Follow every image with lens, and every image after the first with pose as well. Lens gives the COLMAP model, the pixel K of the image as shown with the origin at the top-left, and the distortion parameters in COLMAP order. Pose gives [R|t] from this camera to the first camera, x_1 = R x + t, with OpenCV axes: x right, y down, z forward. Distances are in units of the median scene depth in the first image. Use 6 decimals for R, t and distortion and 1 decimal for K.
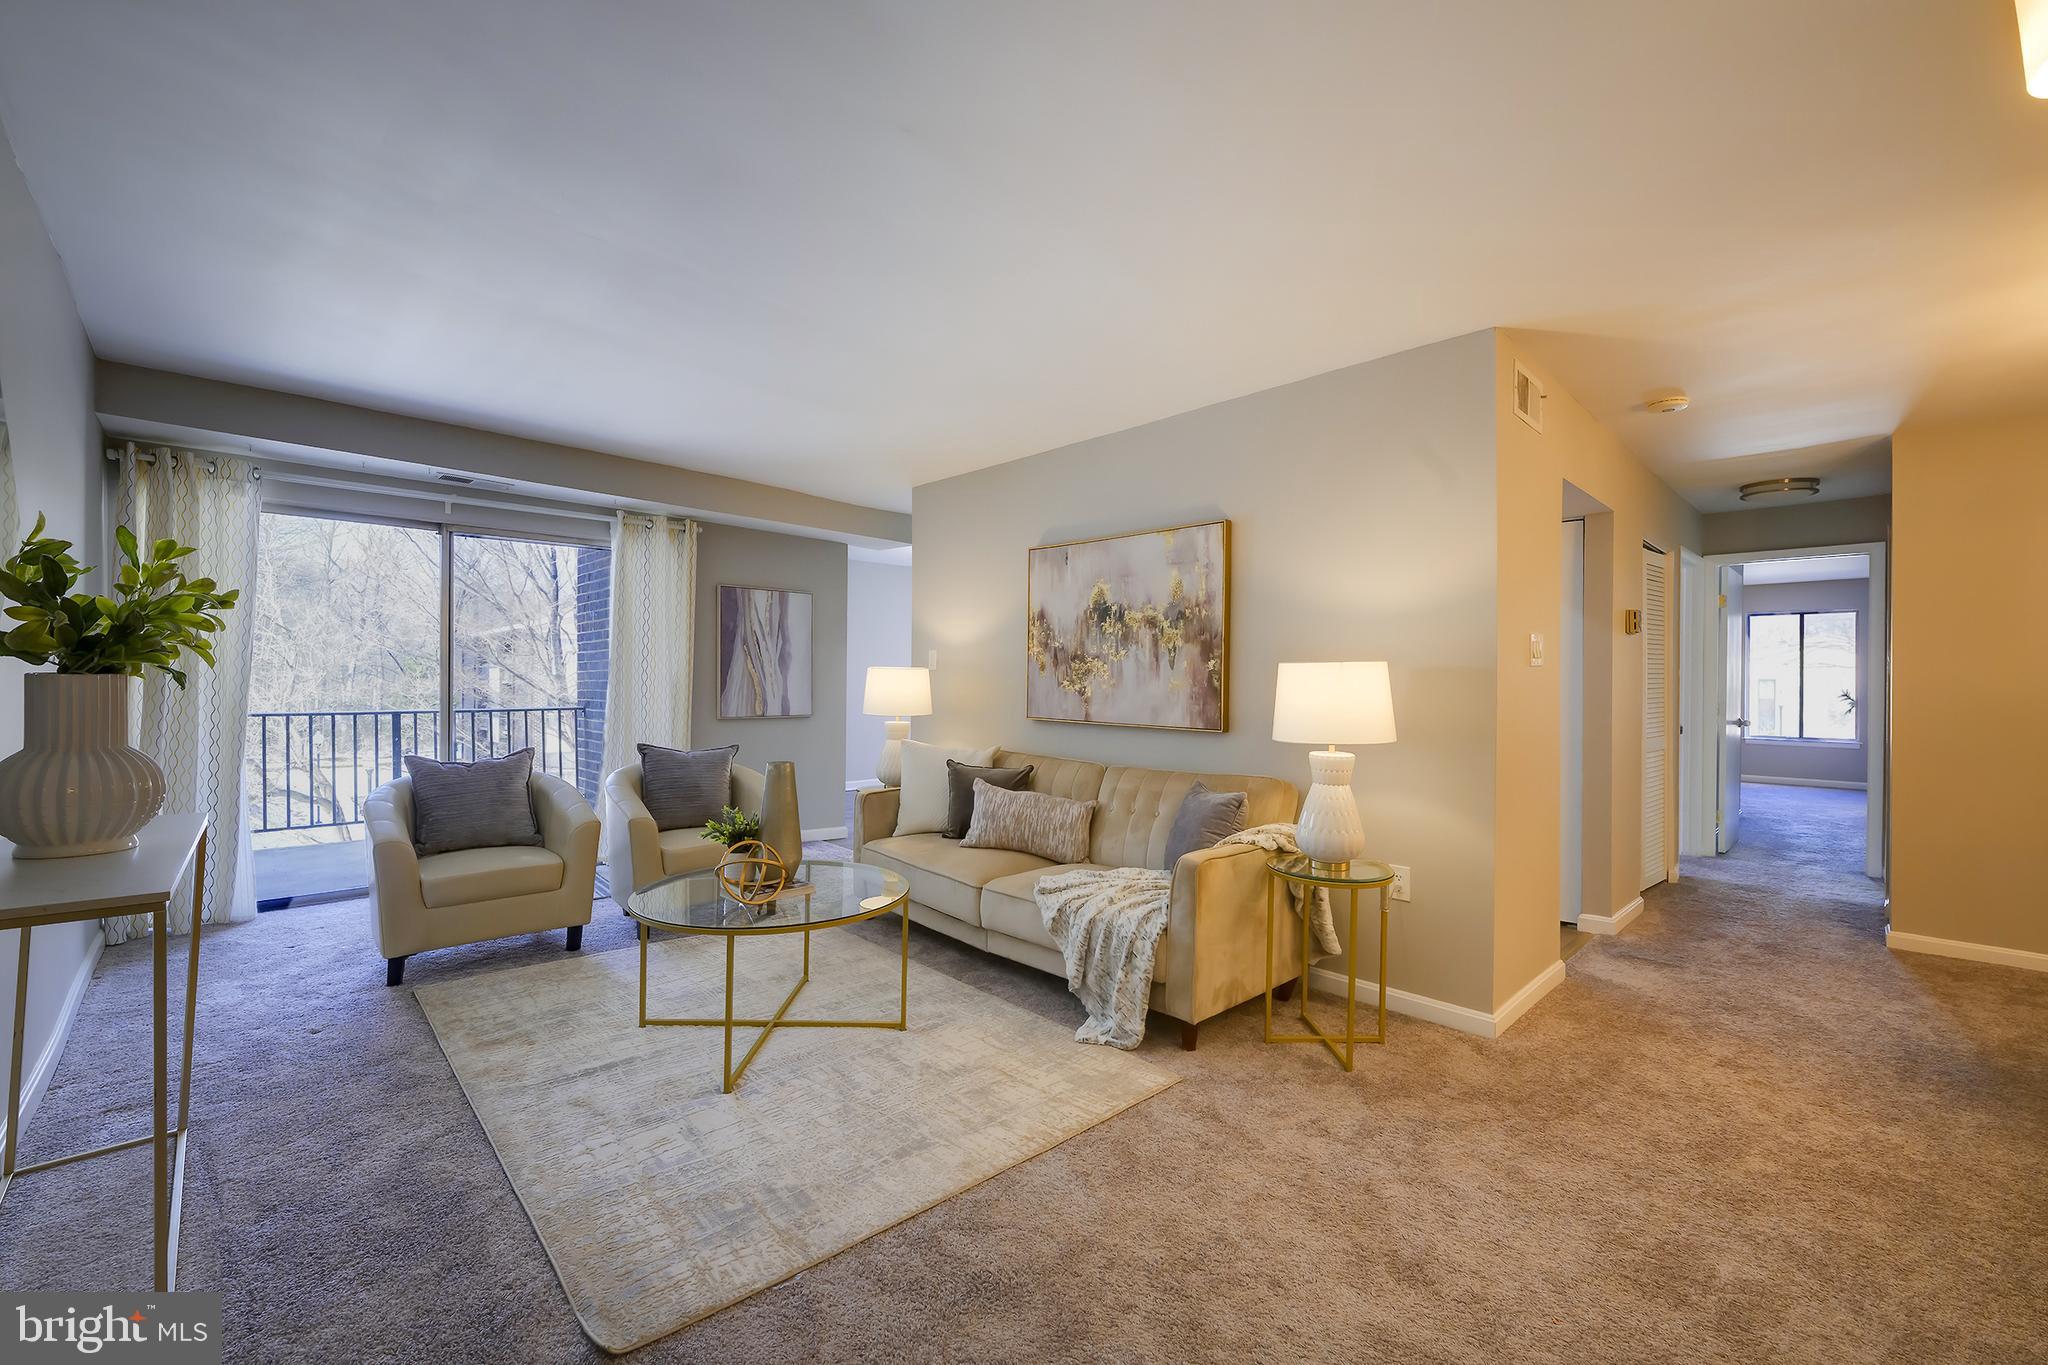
lens RADIAL K [[814.5, 0, 1011.6], [0, 814.5, 679.5], [0, 0, 1]] dist [-0.000607, 0.000167]
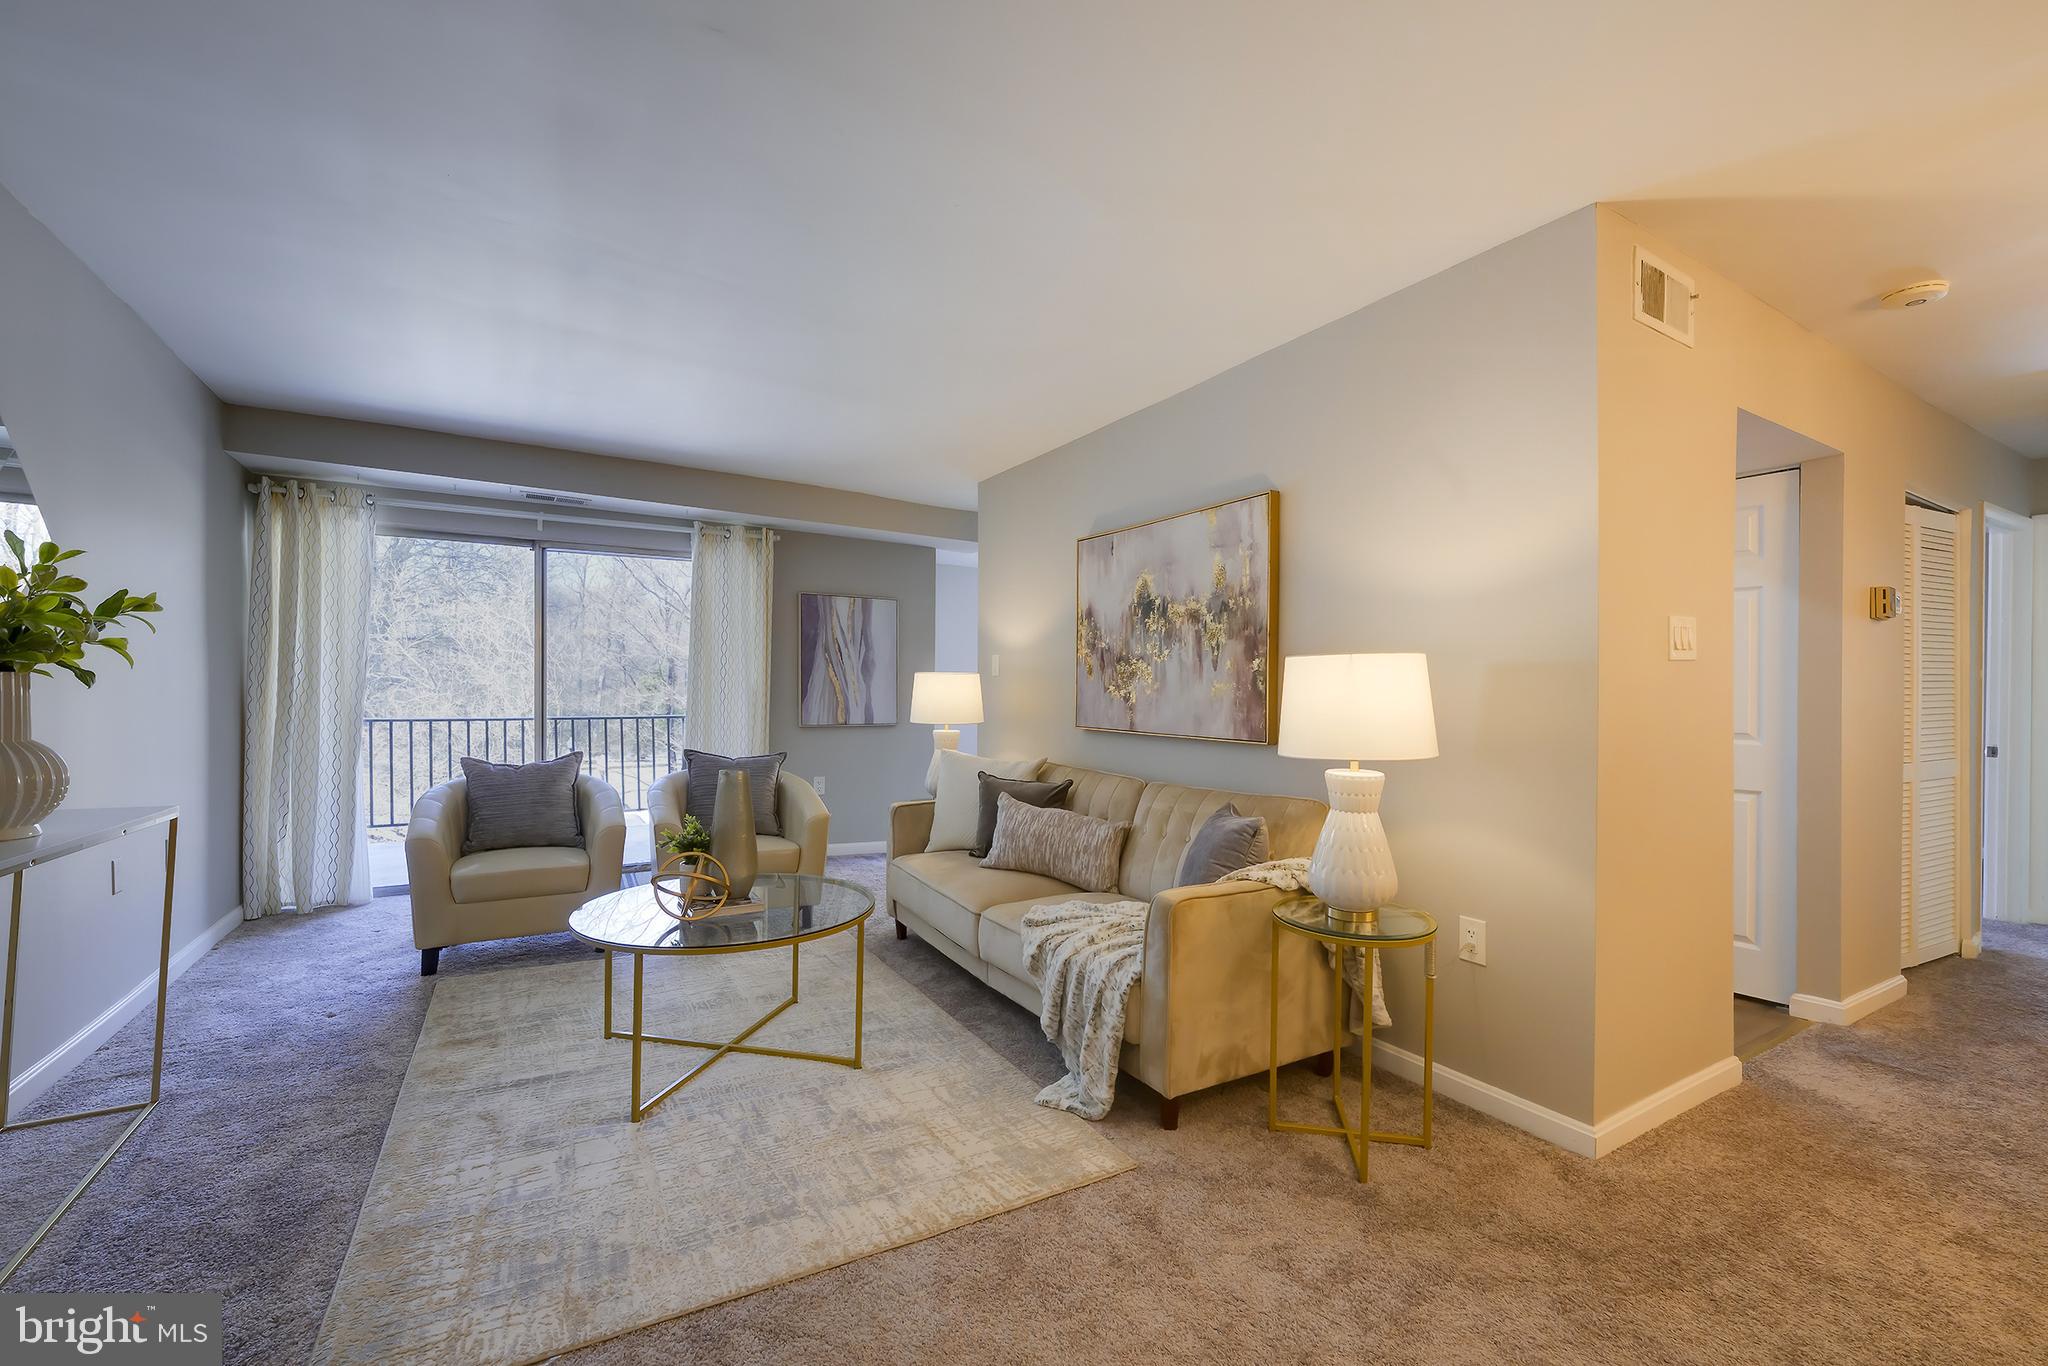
lens RADIAL K [[814.5, 0, 1022.2], [0, 814.5, 697.8], [0, 0, 1]] dist [-0.000607, 0.000167]
pose [[0.975521, 0.000058, -0.219905, 0.196173], [0.001183, 0.999984, 0.005508, 0.011330], [0.219902, -0.005634, 0.975506, 0.127740]]
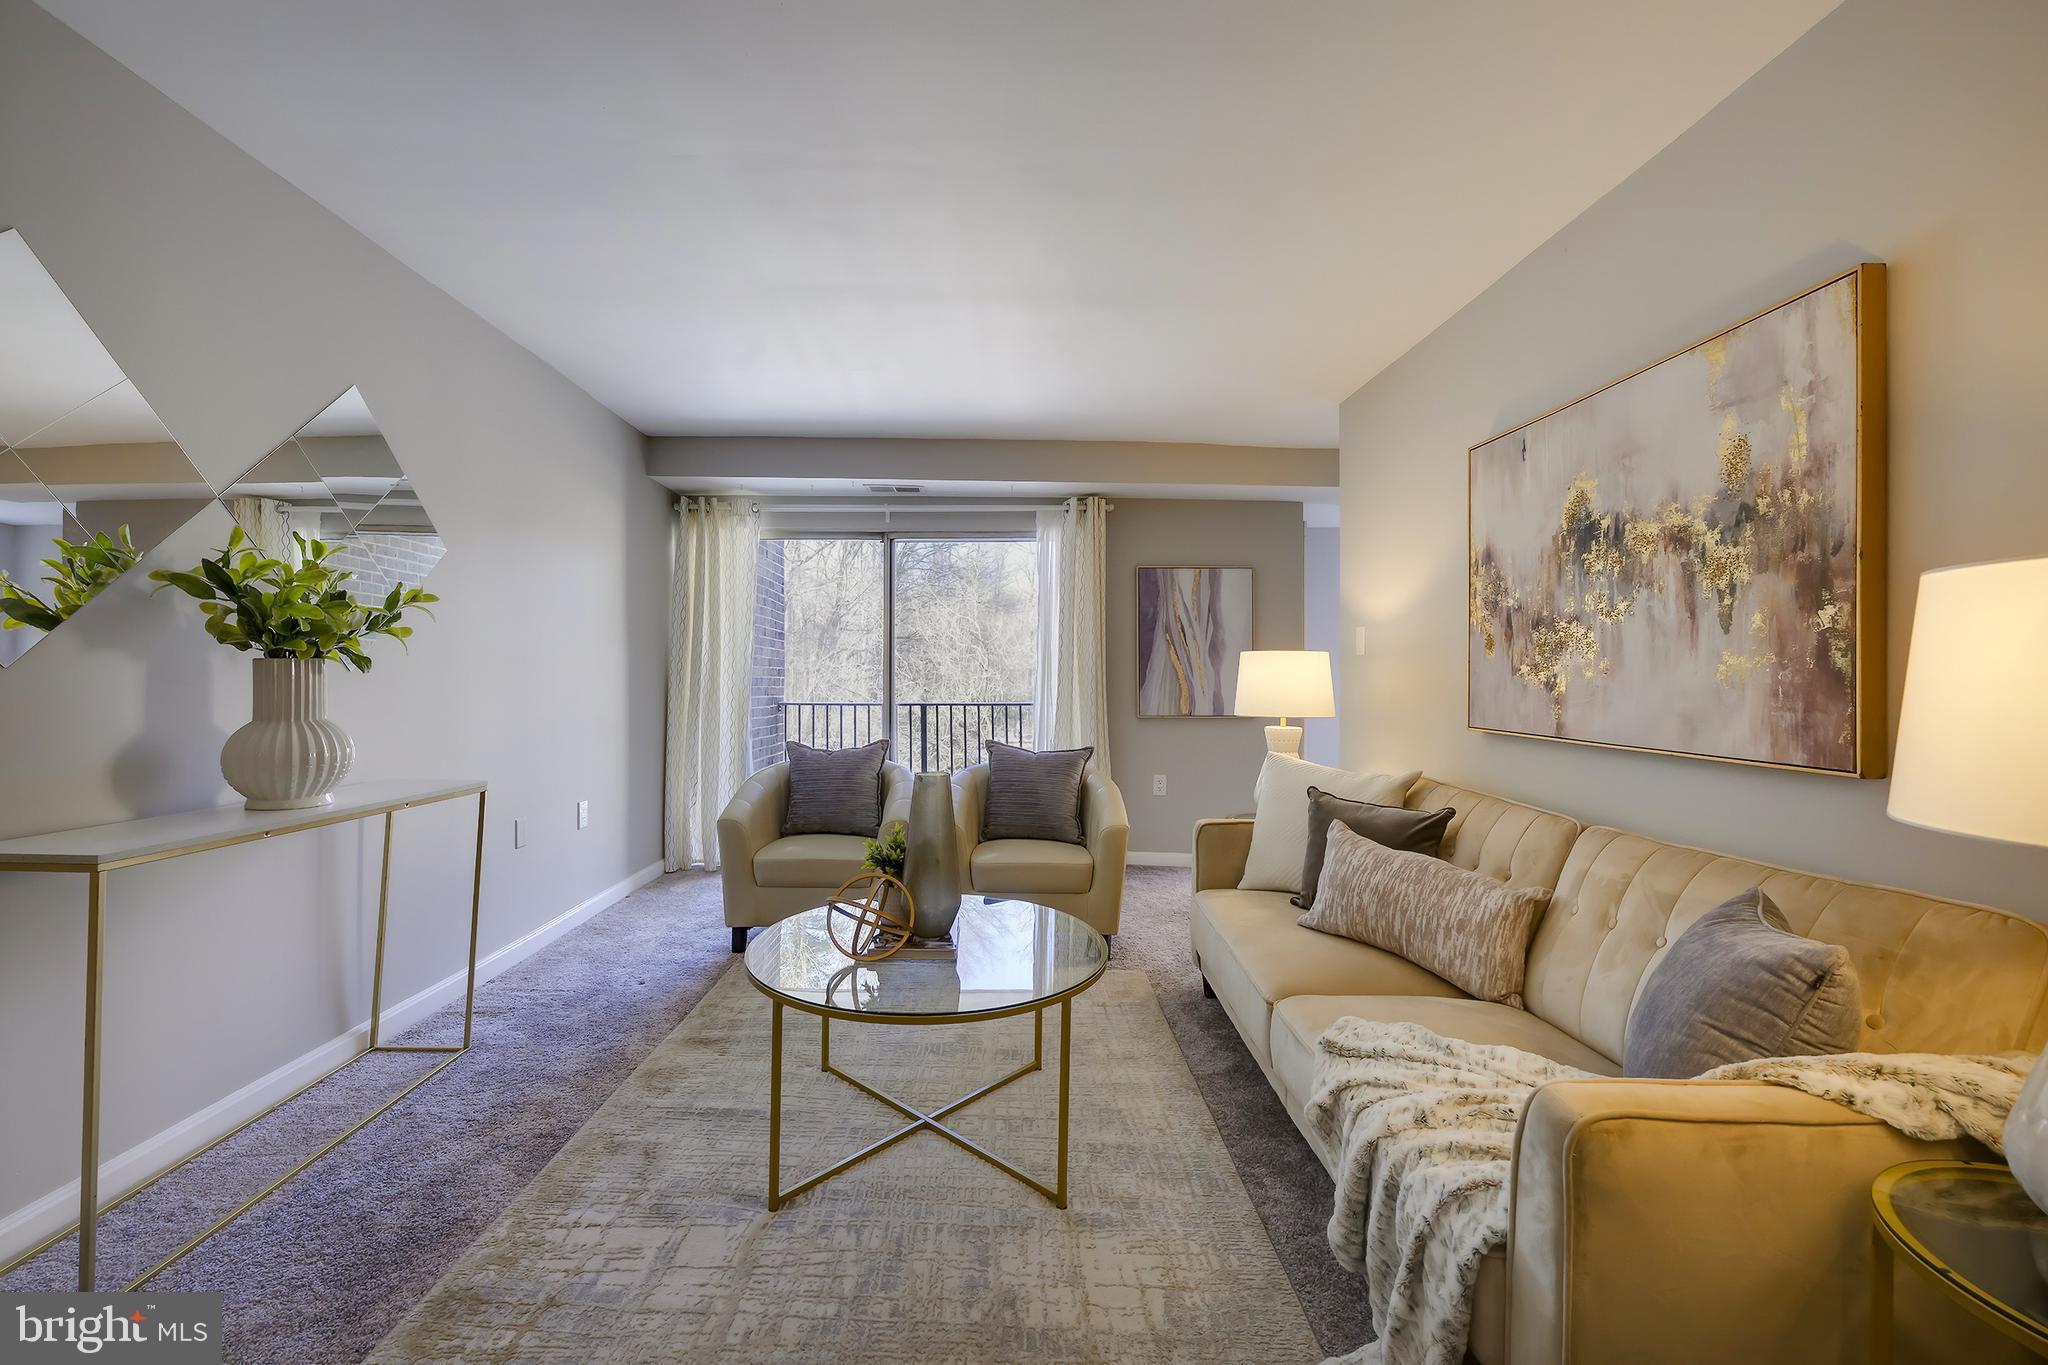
lens RADIAL K [[814.5, 0, 1017.7], [0, 814.5, 671.0], [0, 0, 1]] dist [-0.000607, 0.000167]
pose [[0.734707, -0.010840, -0.678298, 0.224563], [0.001890, 0.999901, -0.013933, 0.015154], [0.678382, 0.008954, 0.734655, 0.404518]]
